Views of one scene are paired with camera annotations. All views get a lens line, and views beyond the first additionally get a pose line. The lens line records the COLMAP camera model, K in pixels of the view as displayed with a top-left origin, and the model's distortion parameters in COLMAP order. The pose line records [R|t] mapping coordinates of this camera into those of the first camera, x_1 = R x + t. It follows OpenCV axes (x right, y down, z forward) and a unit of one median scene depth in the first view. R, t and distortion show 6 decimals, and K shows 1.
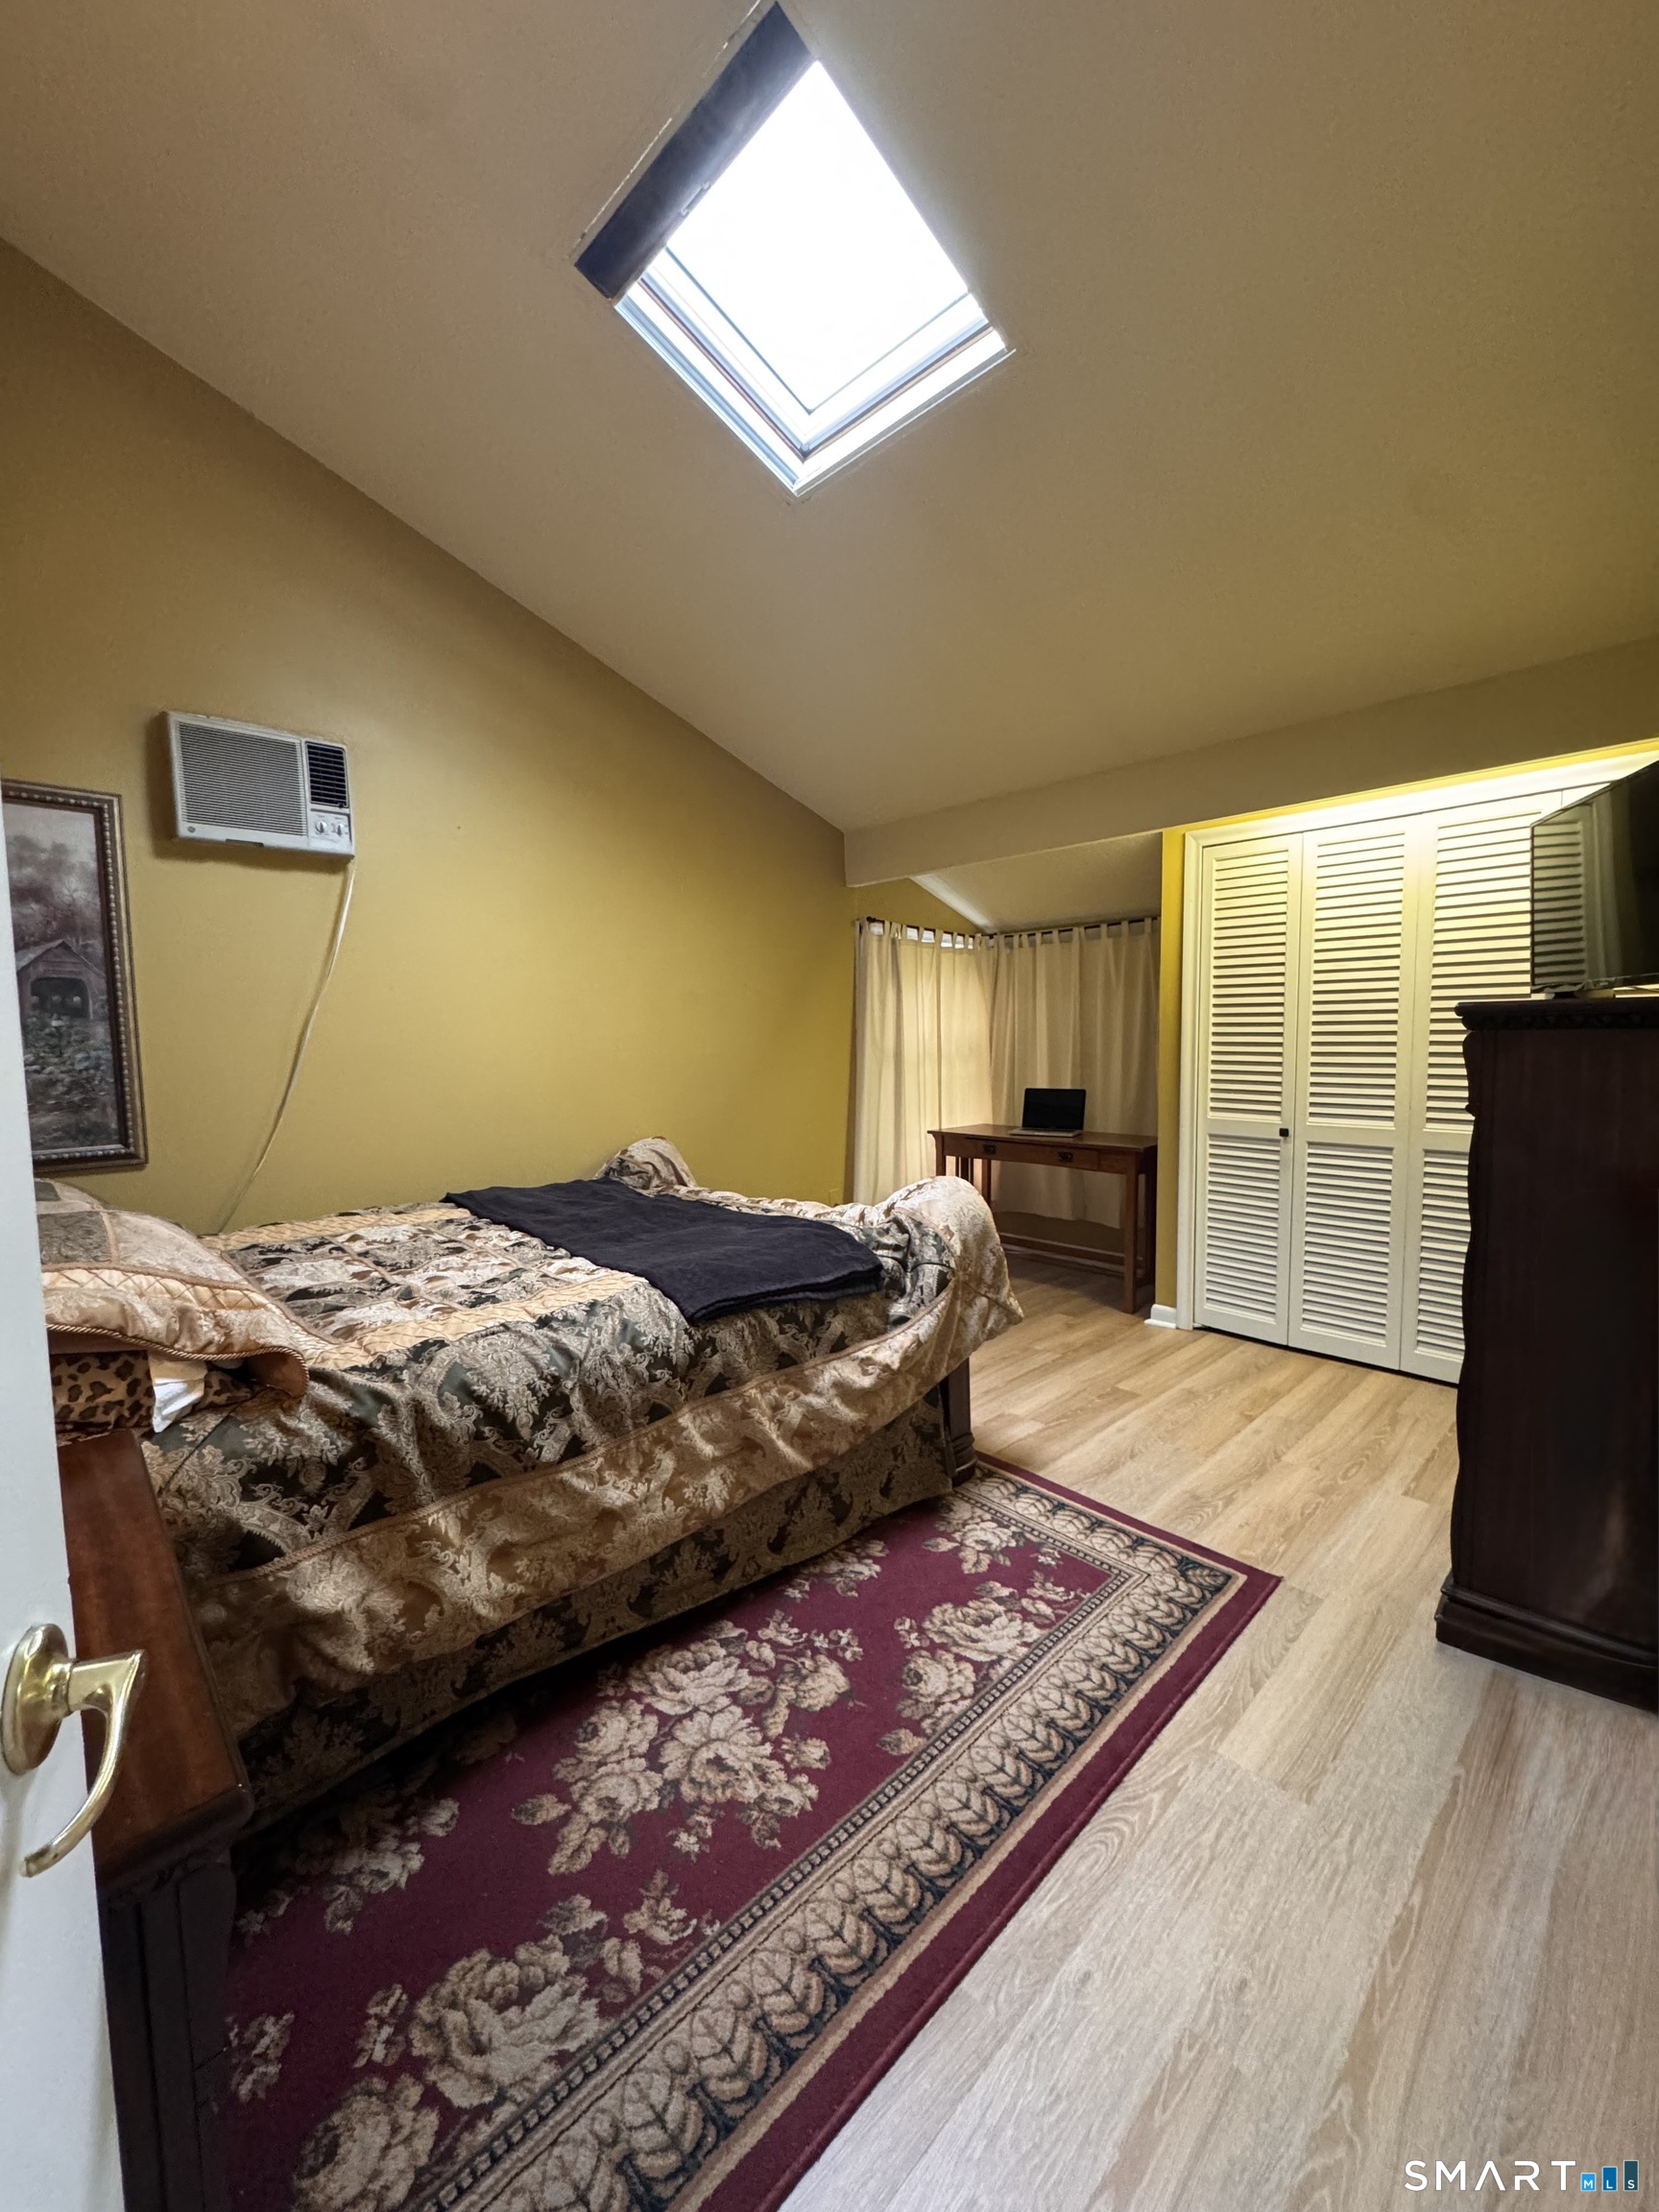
lens RADIAL K [[886.4, 0, 830.9], [0, 886.4, 1112.3], [0, 0, 1]] dist [-0.003076, 0.000003]
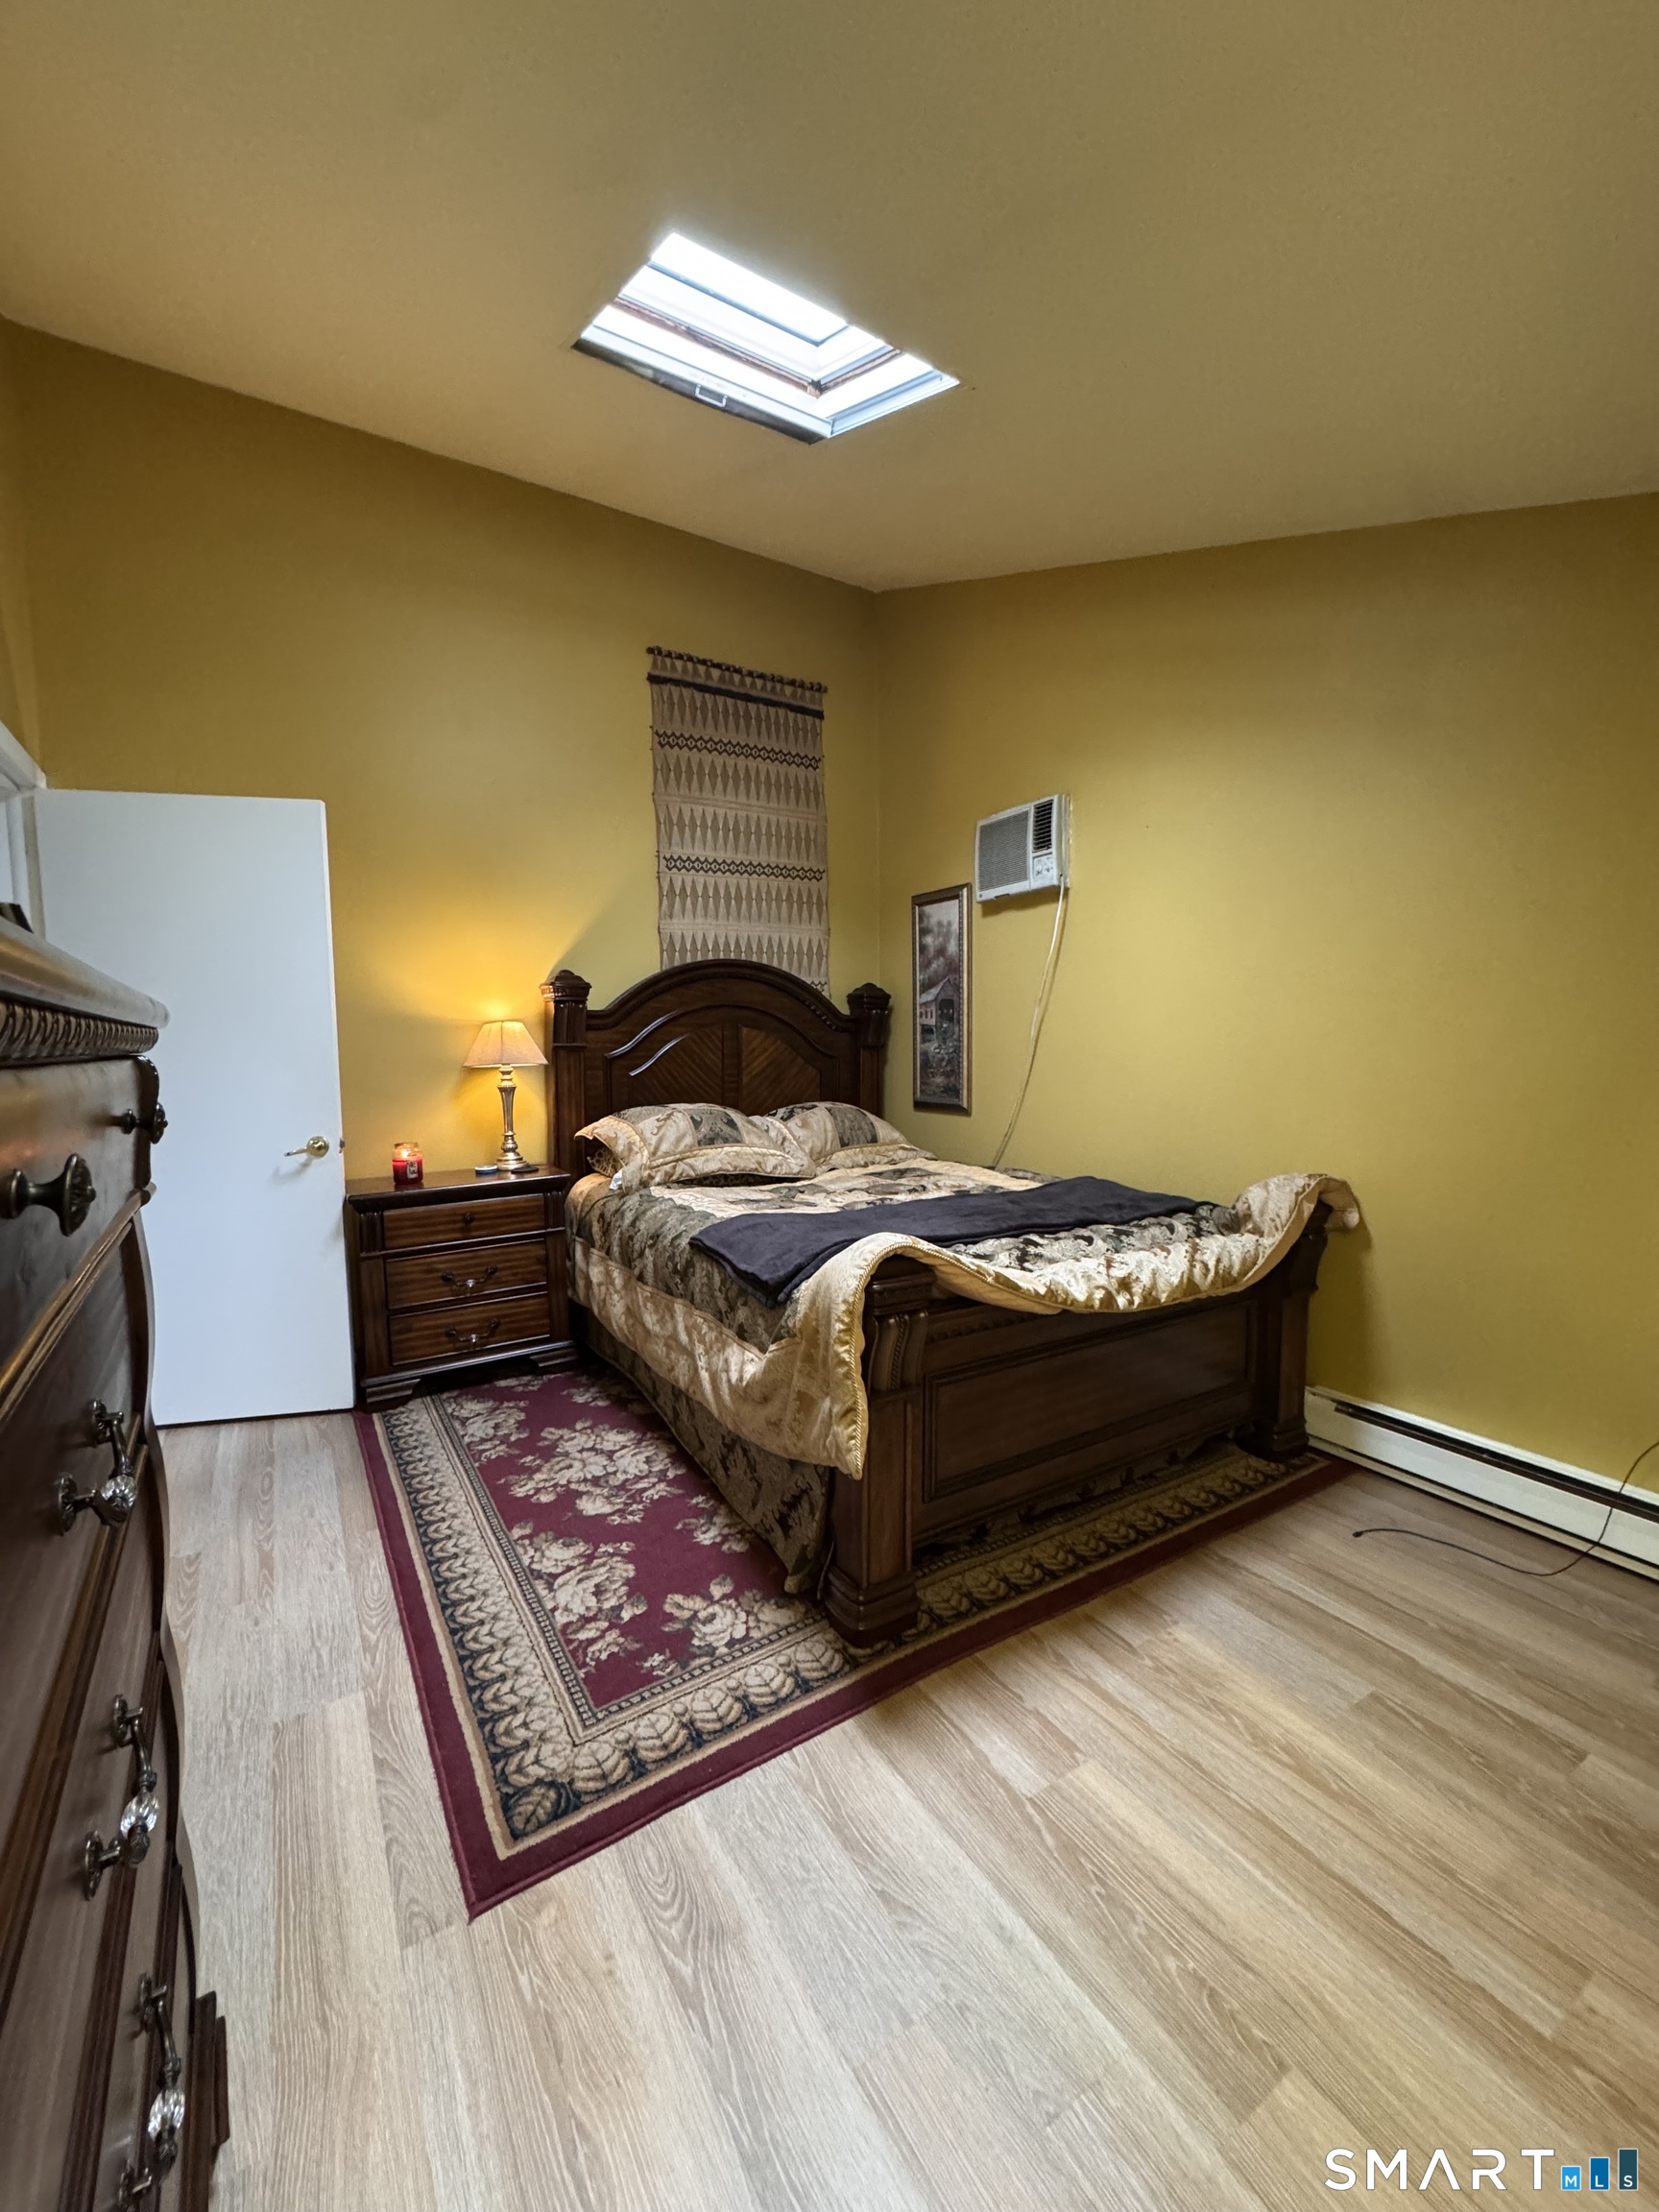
lens RADIAL K [[886.4, 0, 825.3], [0, 886.4, 1104.8], [0, 0, 1]] dist [-0.003076, 0.000003]
pose [[-0.220534, 0.087543, -0.971443, 1.125464], [-0.068449, 0.992120, 0.104945, -0.142775], [0.972974, 0.089639, -0.212804, 1.474367]]
